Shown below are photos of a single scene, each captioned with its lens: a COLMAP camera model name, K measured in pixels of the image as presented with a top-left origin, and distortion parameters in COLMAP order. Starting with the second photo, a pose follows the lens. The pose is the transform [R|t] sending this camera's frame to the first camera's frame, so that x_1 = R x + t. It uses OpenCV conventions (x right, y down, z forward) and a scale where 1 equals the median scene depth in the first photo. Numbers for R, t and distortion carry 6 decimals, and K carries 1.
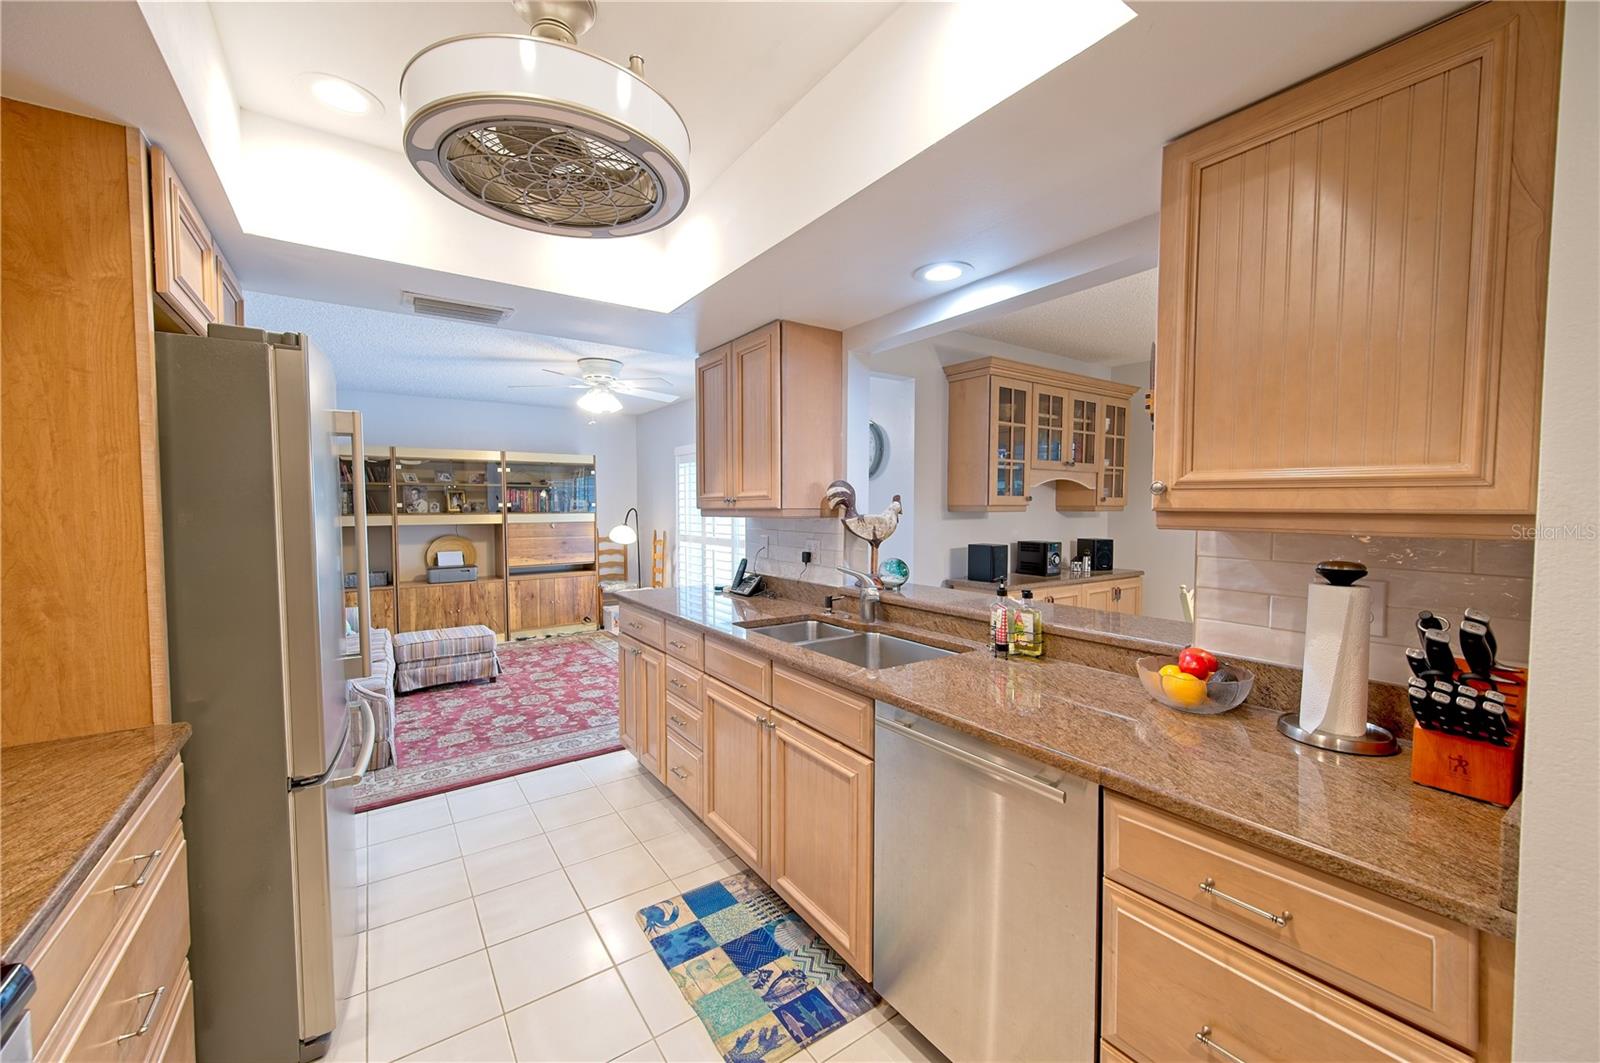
lens RADIAL K [[621.4, 0, 796.0], [0, 621.4, 530.1], [0, 0, 1]] dist [0.005172, -0.001196]
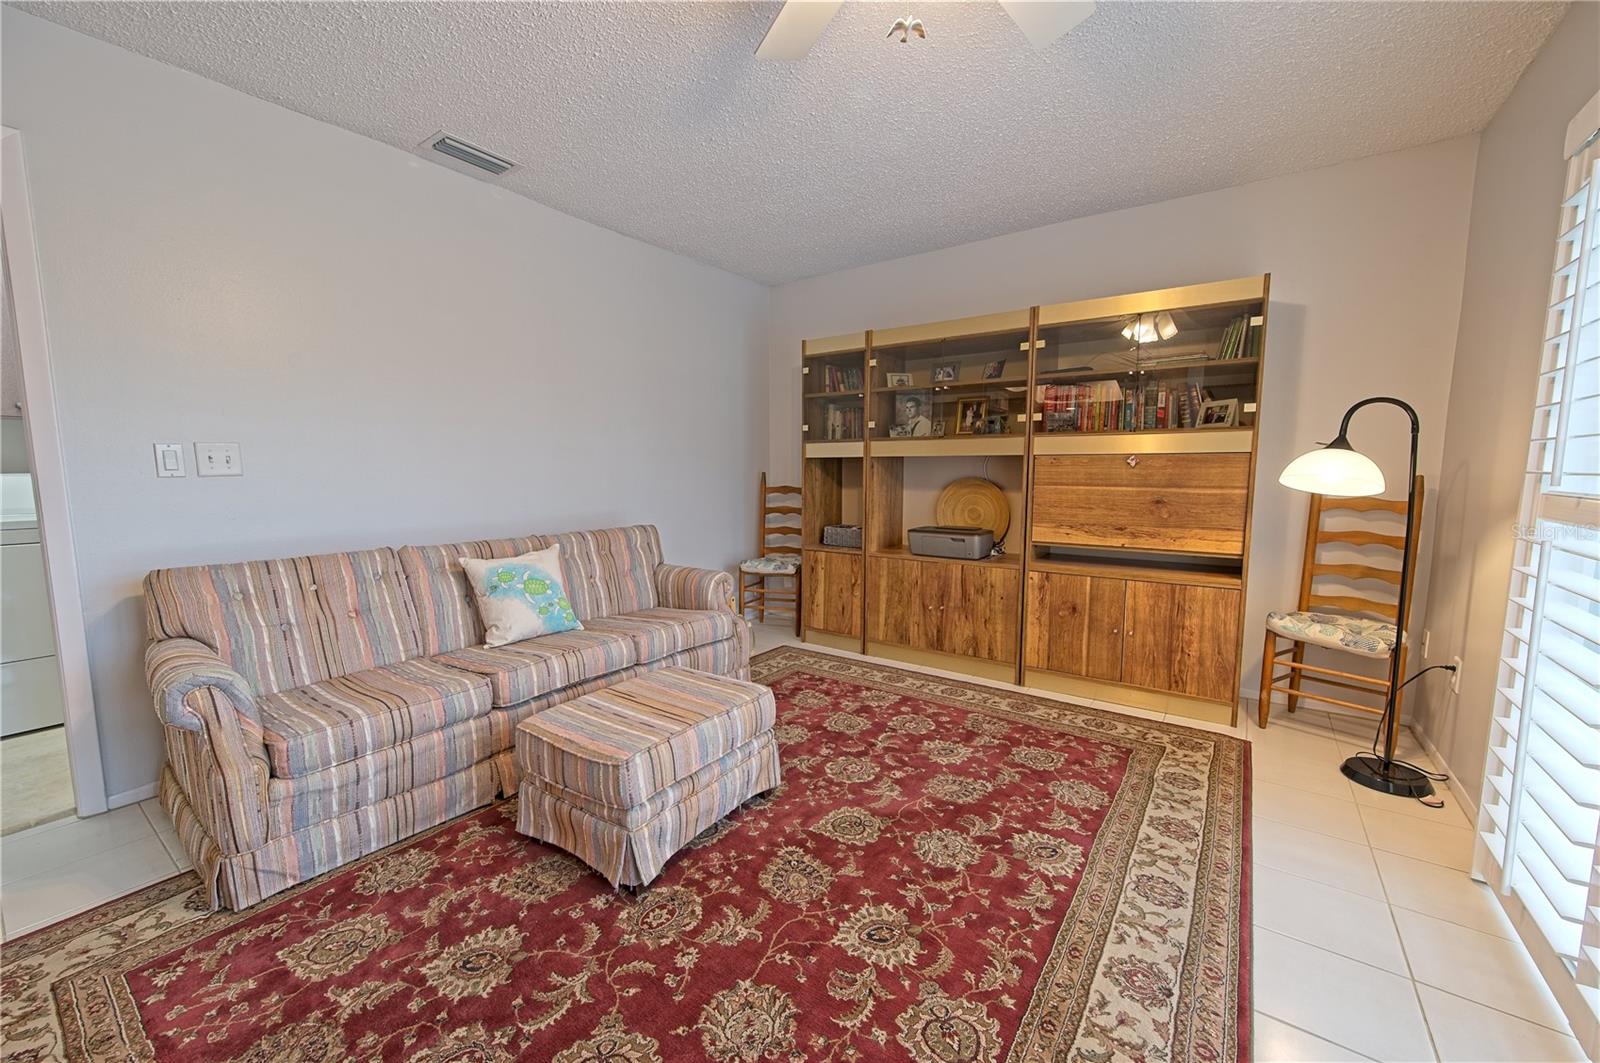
lens RADIAL K [[621.4, 0, 798.5], [0, 621.4, 534.2], [0, 0, 1]] dist [0.005172, -0.001196]
pose [[0.337212, 0.106401, -0.935397, -0.081128], [-0.040065, 0.994314, 0.098659, 0.015176], [0.940576, 0.004207, 0.339558, 0.947870]]
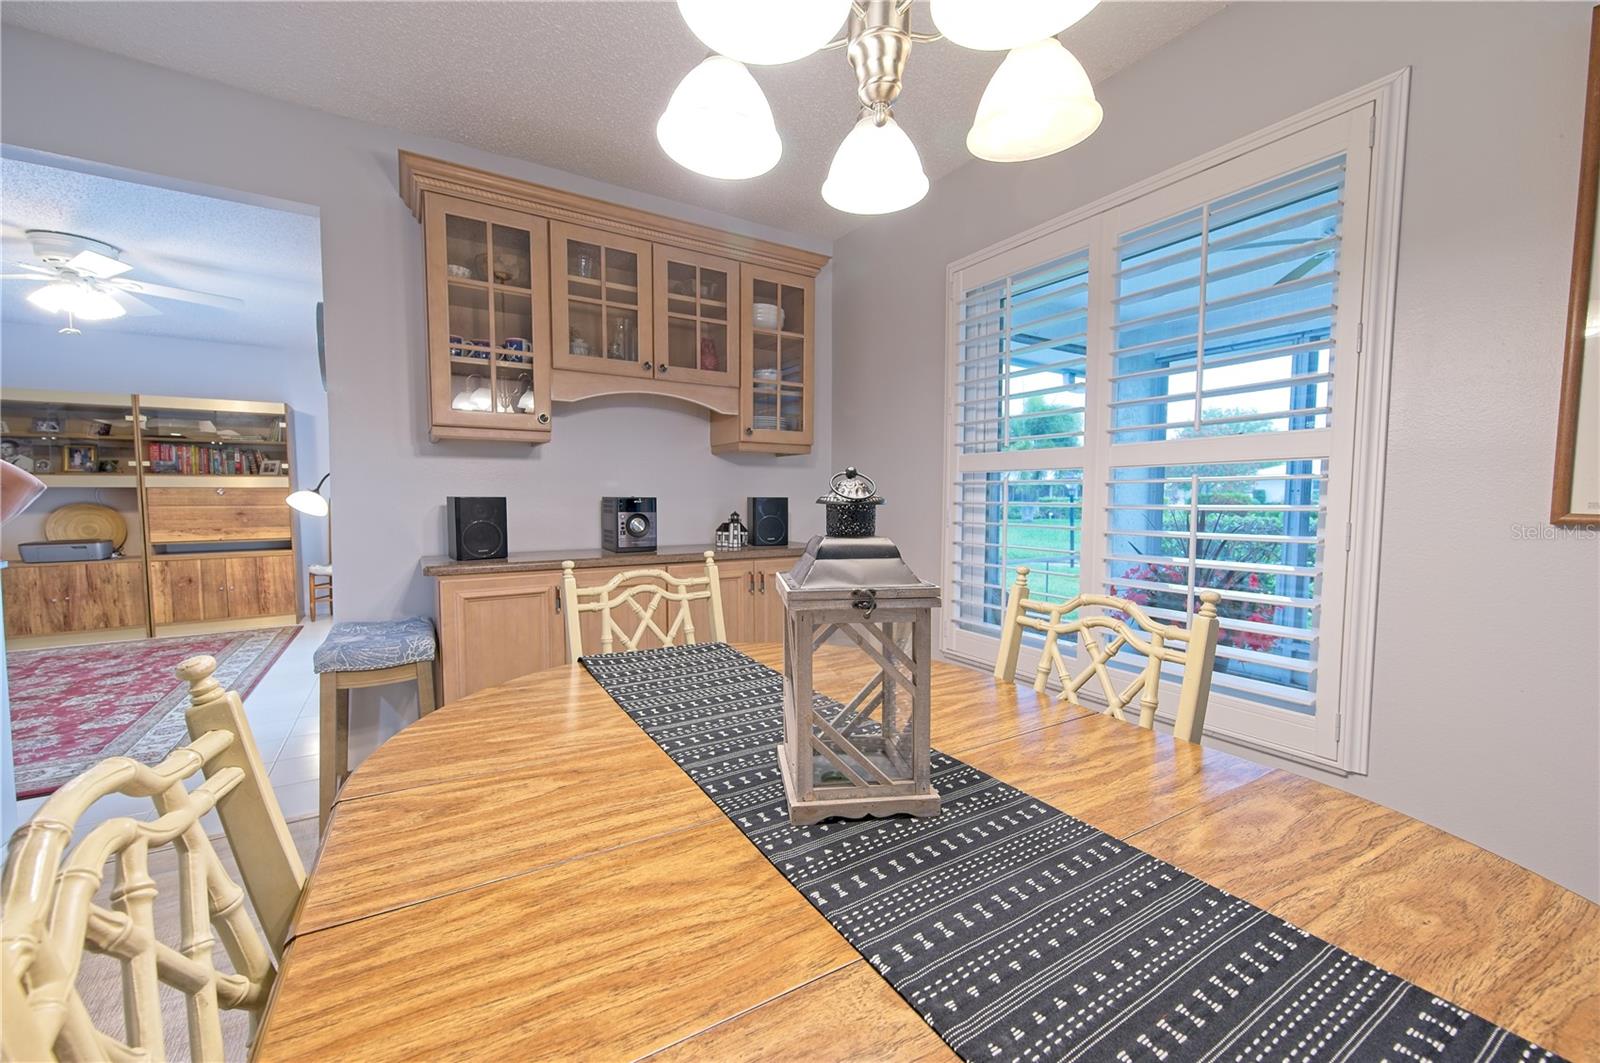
lens RADIAL K [[621.4, 0, 791.9], [0, 621.4, 531.9], [0, 0, 1]] dist [0.005172, -0.001196]
pose [[0.998685, 0.005073, -0.051020, 0.559624], [-0.004035, 0.999783, 0.020420, 0.037189], [0.051112, -0.020187, 0.998489, 0.373366]]
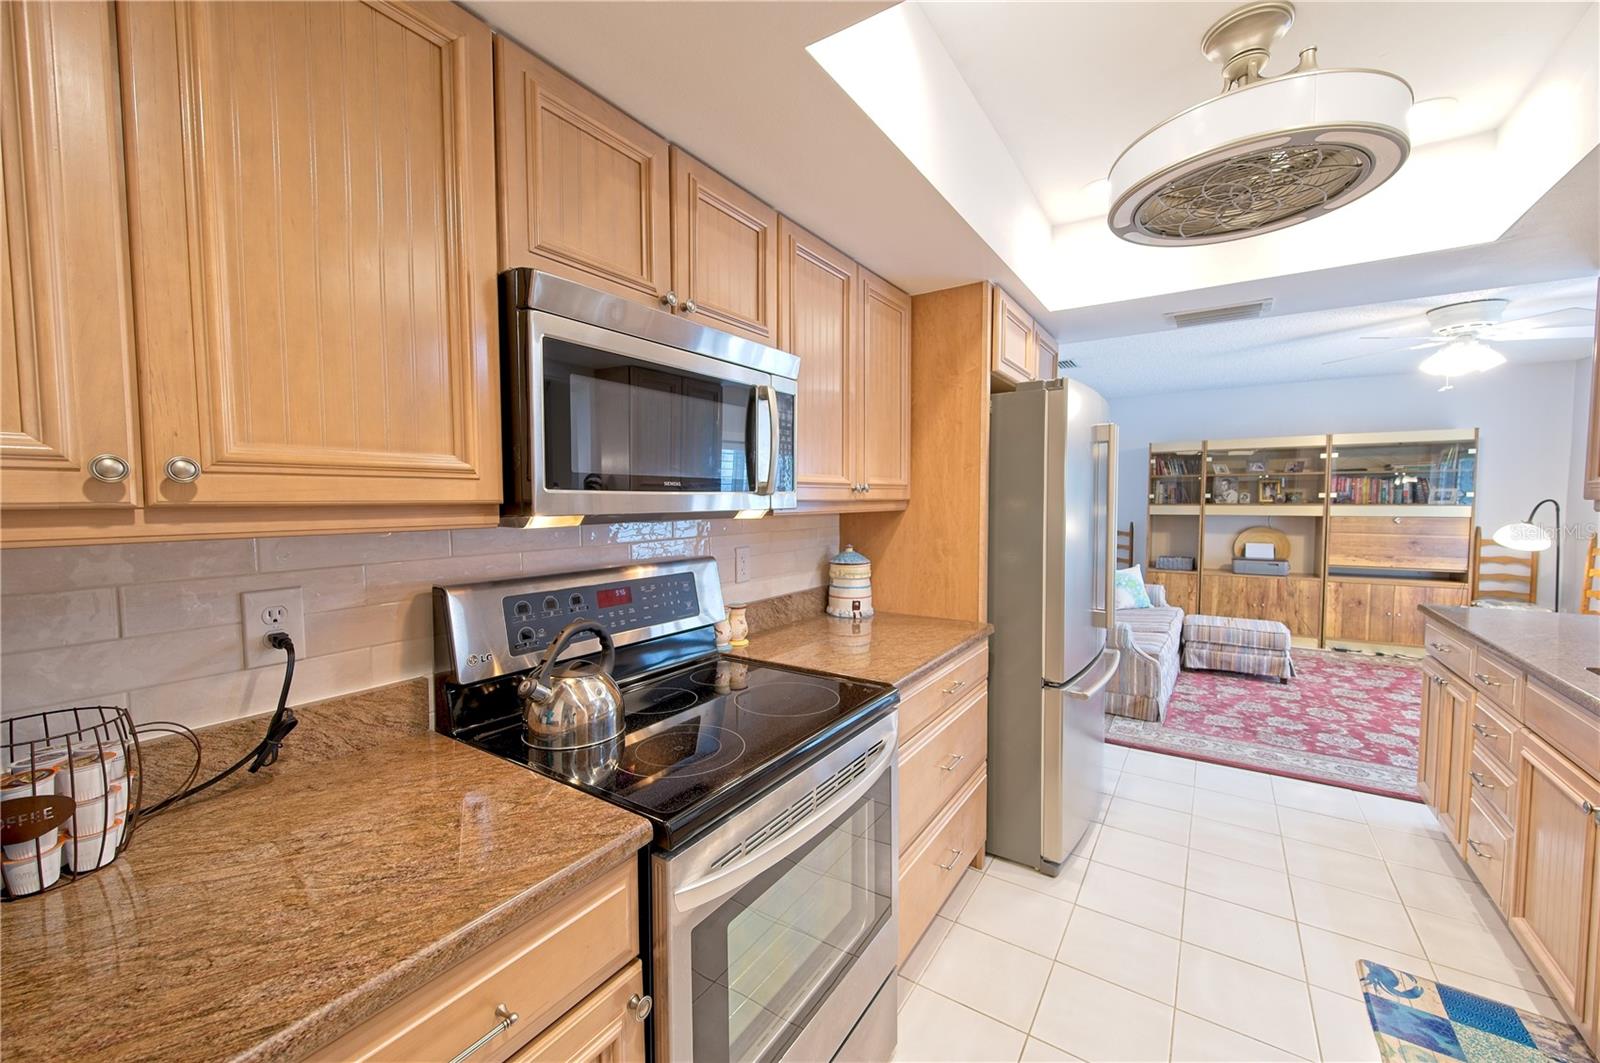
lens RADIAL K [[621.4, 0, 803.1], [0, 621.4, 530.8], [0, 0, 1]] dist [0.005172, -0.001196]
pose [[0.371253, 0.050763, -0.927143, 0.114996], [-0.035718, 0.998546, 0.040370, 0.001486], [0.927844, 0.018128, 0.372527, -0.032353]]
